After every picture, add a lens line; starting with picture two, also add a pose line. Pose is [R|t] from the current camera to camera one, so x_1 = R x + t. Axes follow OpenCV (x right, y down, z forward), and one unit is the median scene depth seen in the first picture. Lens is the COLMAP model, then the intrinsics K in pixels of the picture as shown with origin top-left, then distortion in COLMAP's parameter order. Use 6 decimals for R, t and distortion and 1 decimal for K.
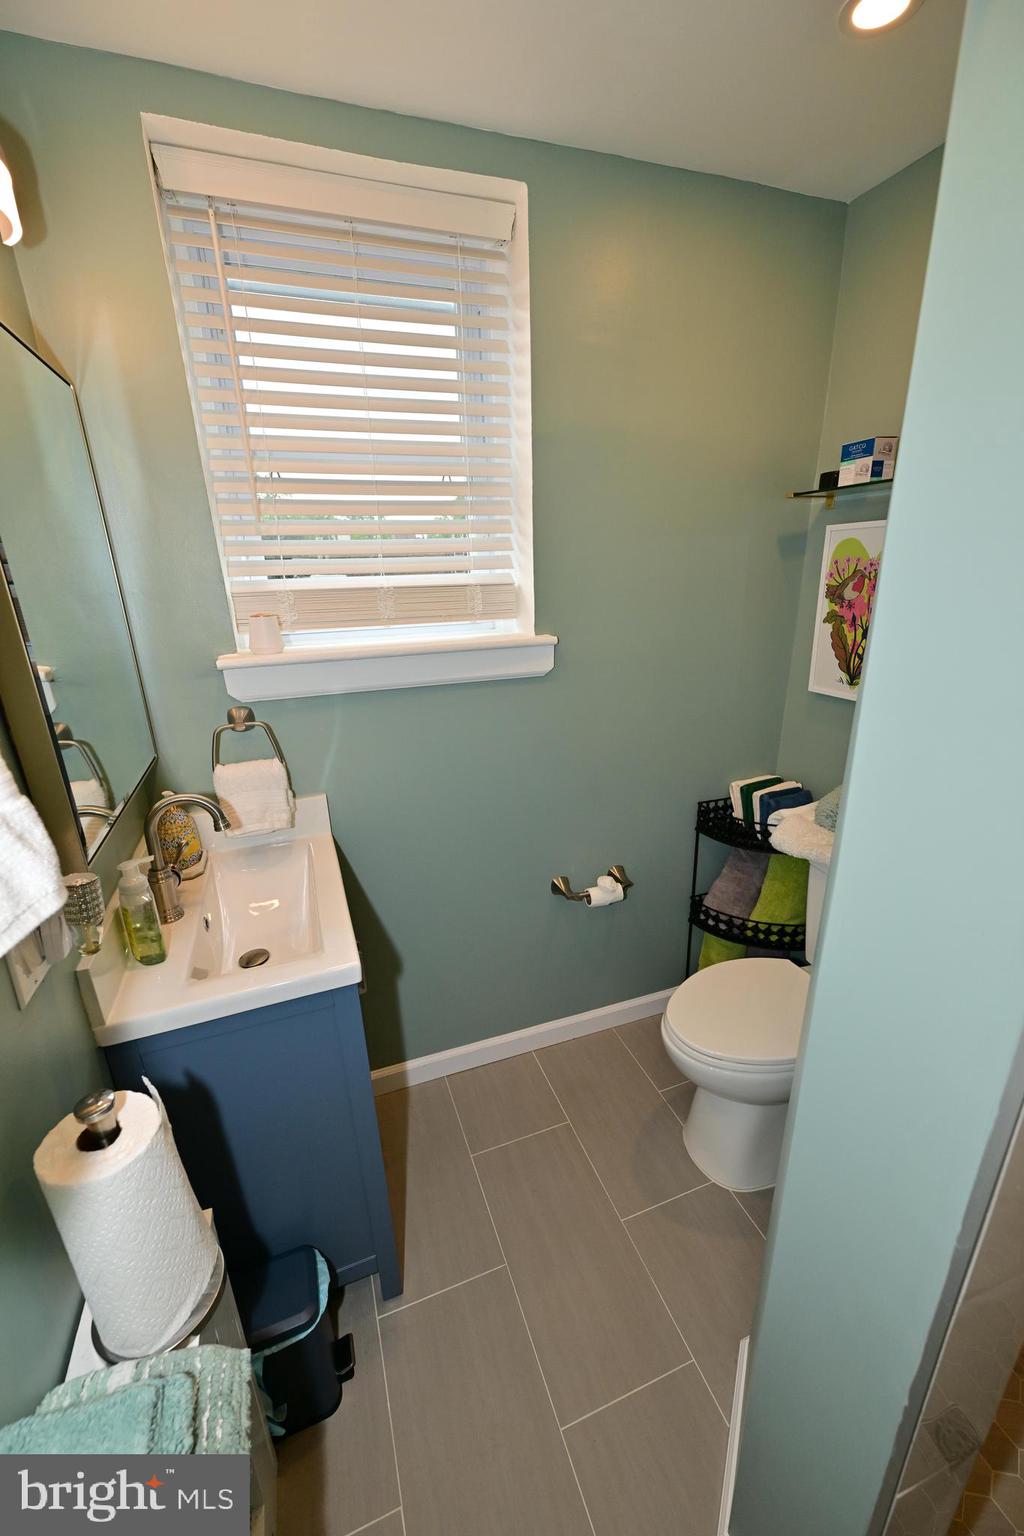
lens RADIAL K [[606.8, 0, 514.4], [0, 606.8, 781.8], [0, 0, 1]] dist [-0.001822, 0.000616]
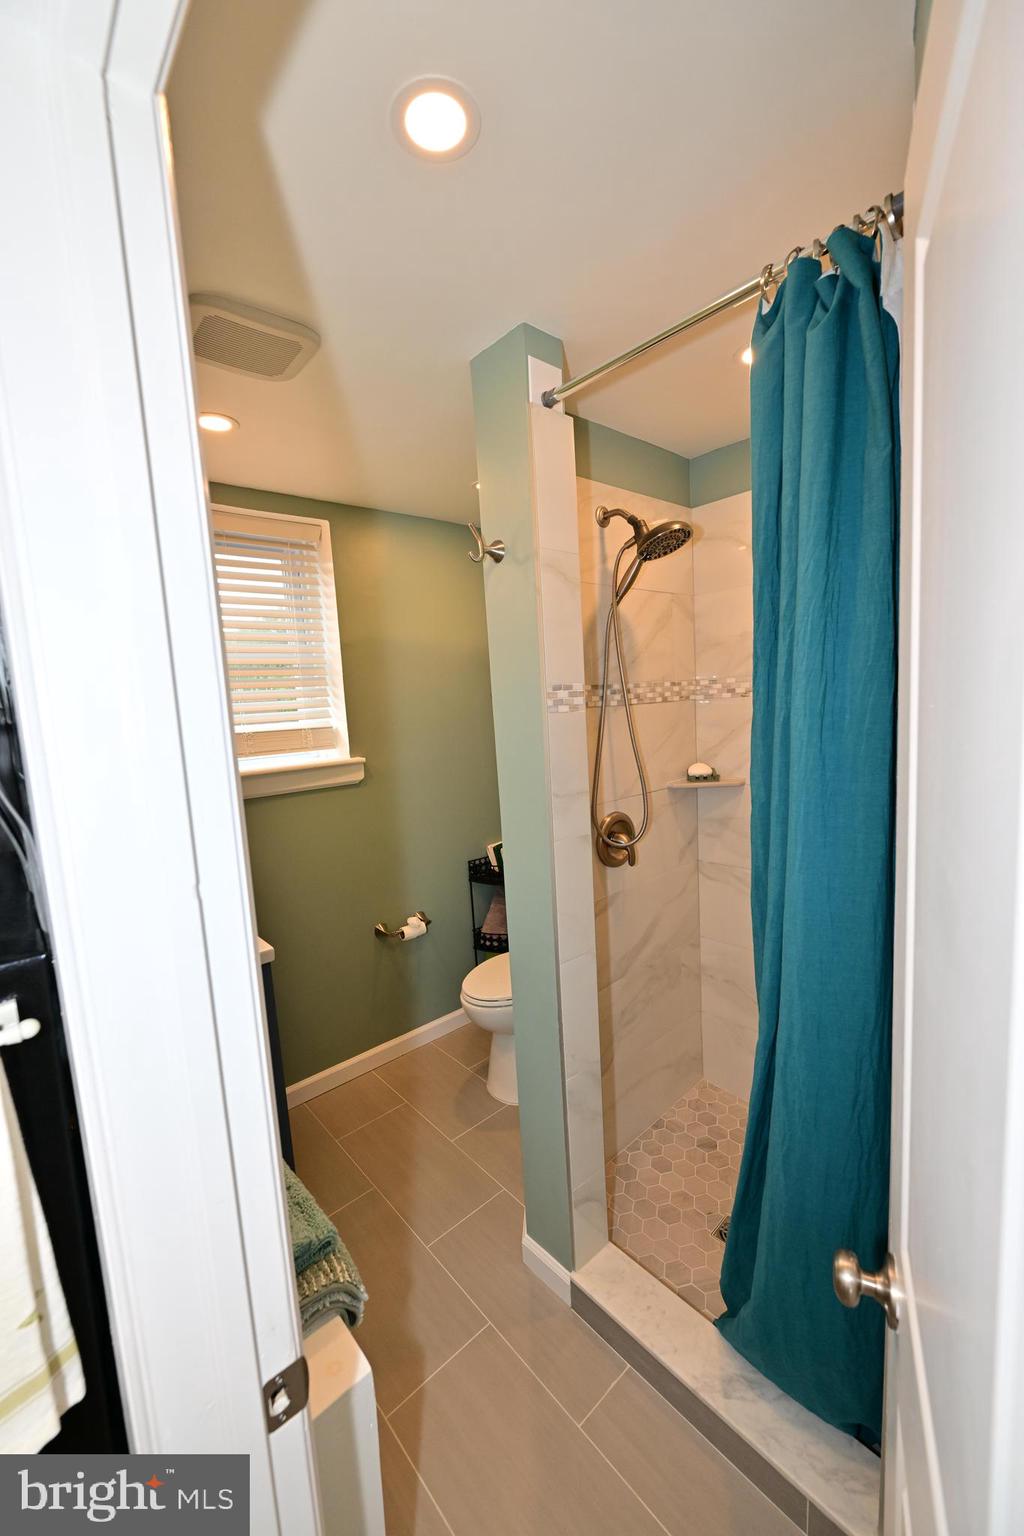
lens RADIAL K [[606.8, 0, 516.2], [0, 606.8, 771.8], [0, 0, 1]] dist [-0.001822, 0.000616]
pose [[0.930041, -0.069195, 0.360882, -0.115838], [0.150397, 0.967761, -0.202038, 0.147114], [-0.335267, 0.242179, 0.910464, -0.474311]]
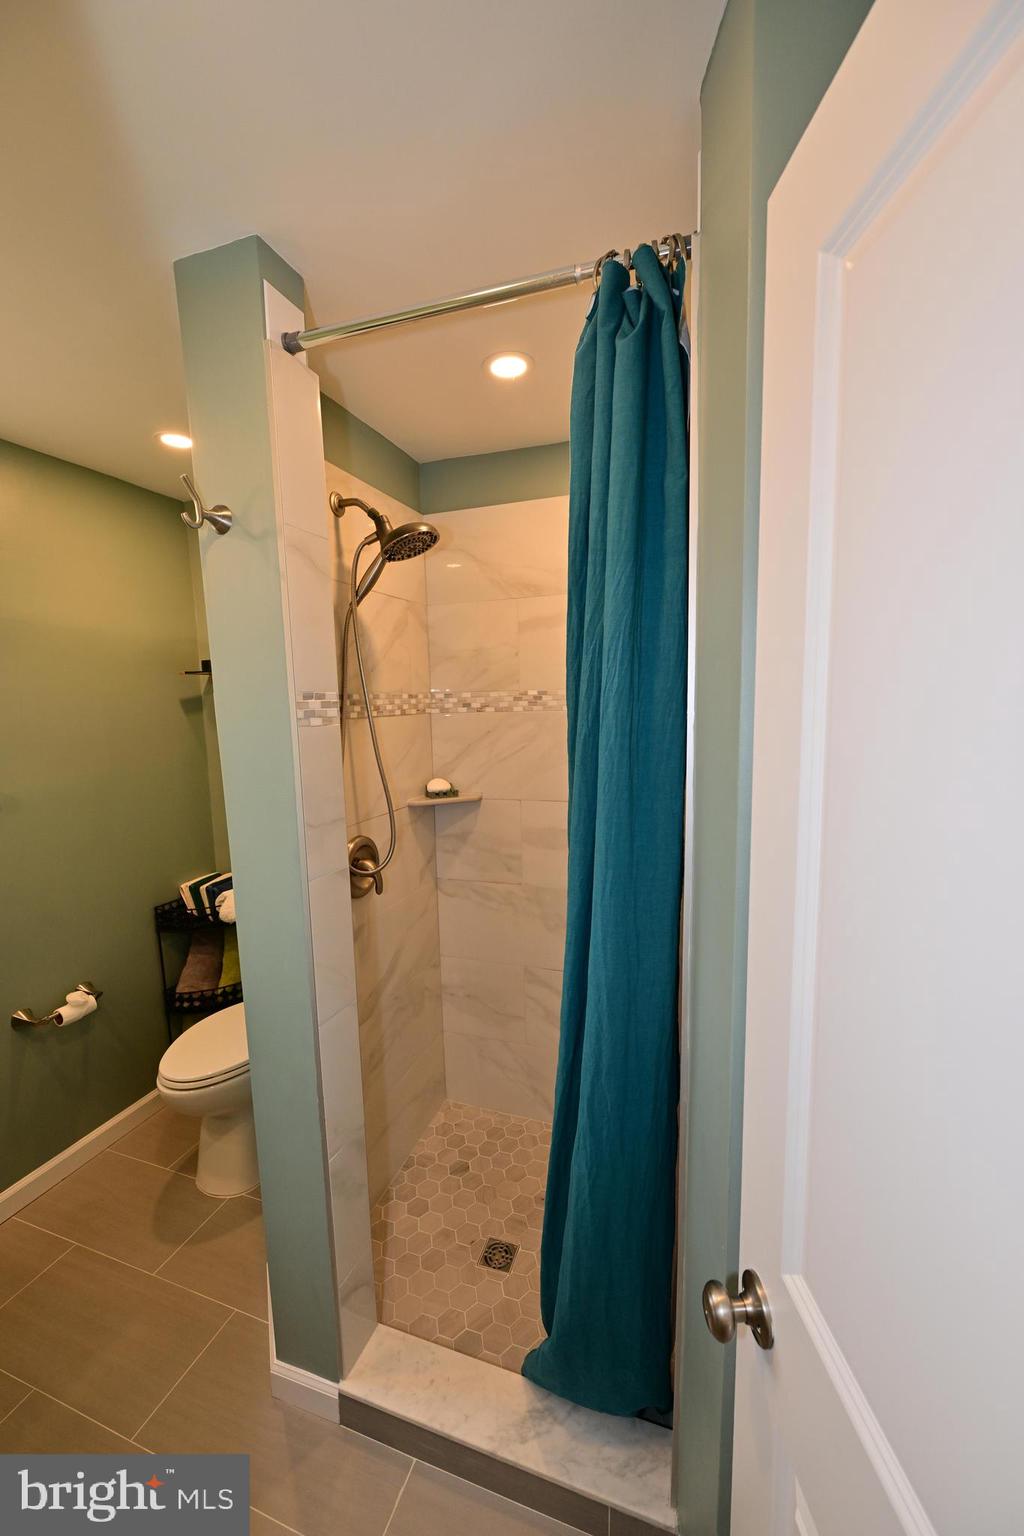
lens RADIAL K [[606.8, 0, 520.3], [0, 606.8, 779.5], [0, 0, 1]] dist [-0.001822, 0.000616]
pose [[0.636572, -0.090431, 0.765897, -0.136593], [0.259373, 0.960356, -0.102186, 0.105718], [-0.726293, 0.263702, 0.634791, -0.366310]]
